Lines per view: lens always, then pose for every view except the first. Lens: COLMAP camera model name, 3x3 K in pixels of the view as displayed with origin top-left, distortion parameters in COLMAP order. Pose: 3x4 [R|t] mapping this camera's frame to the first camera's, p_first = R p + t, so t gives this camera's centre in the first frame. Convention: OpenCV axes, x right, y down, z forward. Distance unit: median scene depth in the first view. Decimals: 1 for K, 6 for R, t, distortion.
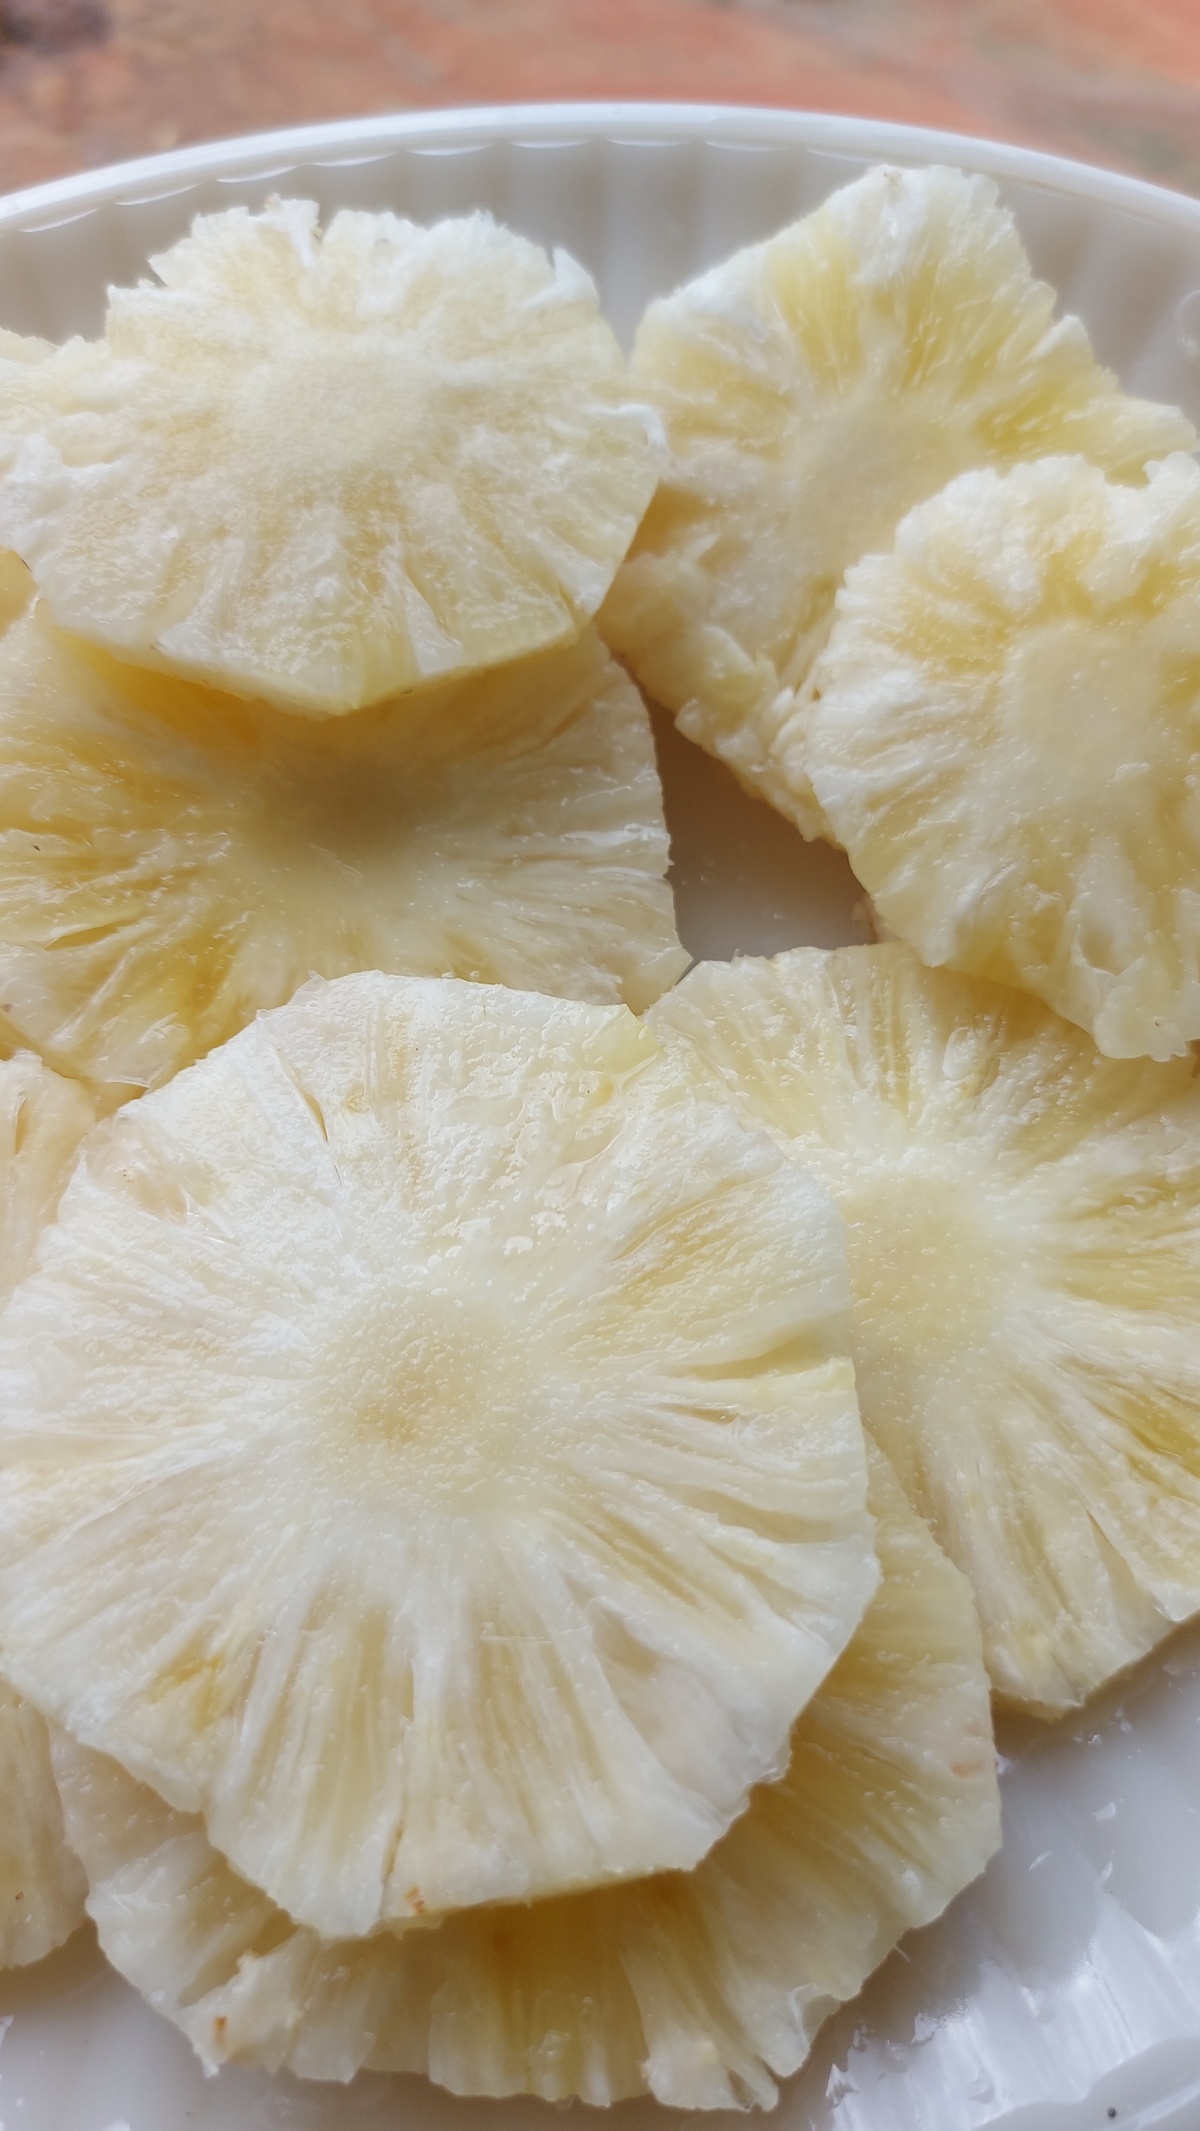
lens RADIAL K [[1878.5, 0, 600.0], [0, 1878.5, 1065.5], [0, 0, 1]] dist [0.009721, -0.168369]
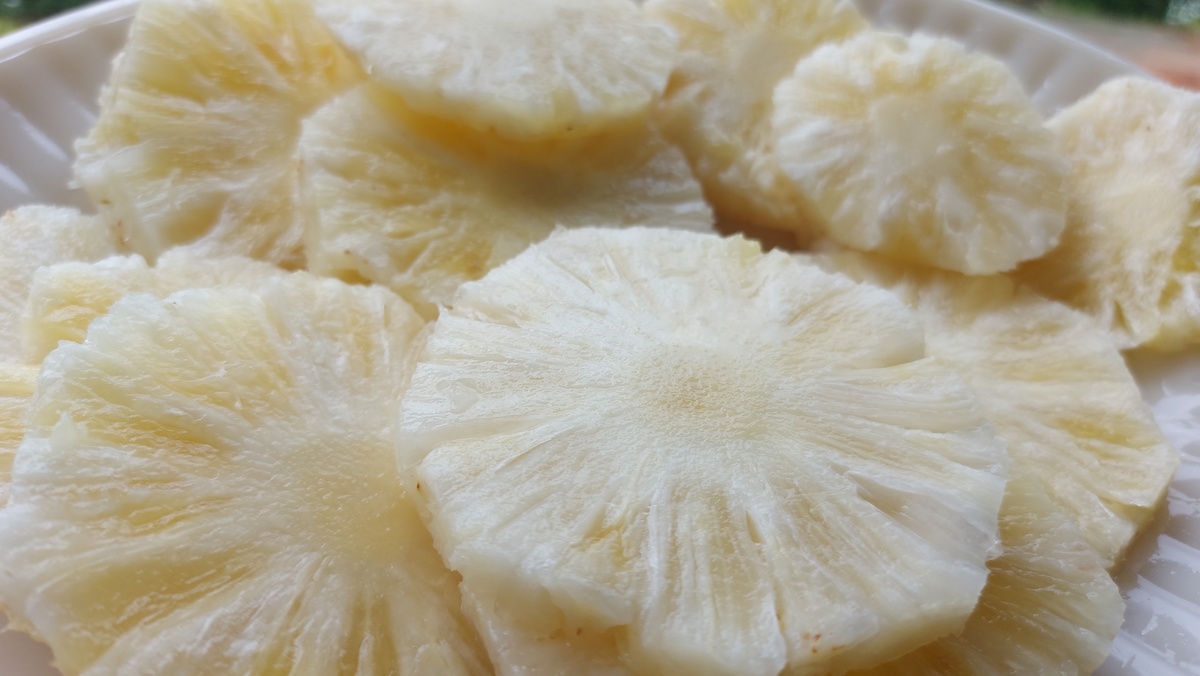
lens RADIAL K [[1057.8, 0, 600.0], [0, 1057.8, 338.0], [0, 0, 1]] dist [0.009721, -0.168369]
pose [[0.970670, -0.037781, 0.237427, -0.334675], [0.140363, 0.890842, -0.432087, 0.442898], [-0.195185, 0.452740, 0.870017, 0.198142]]
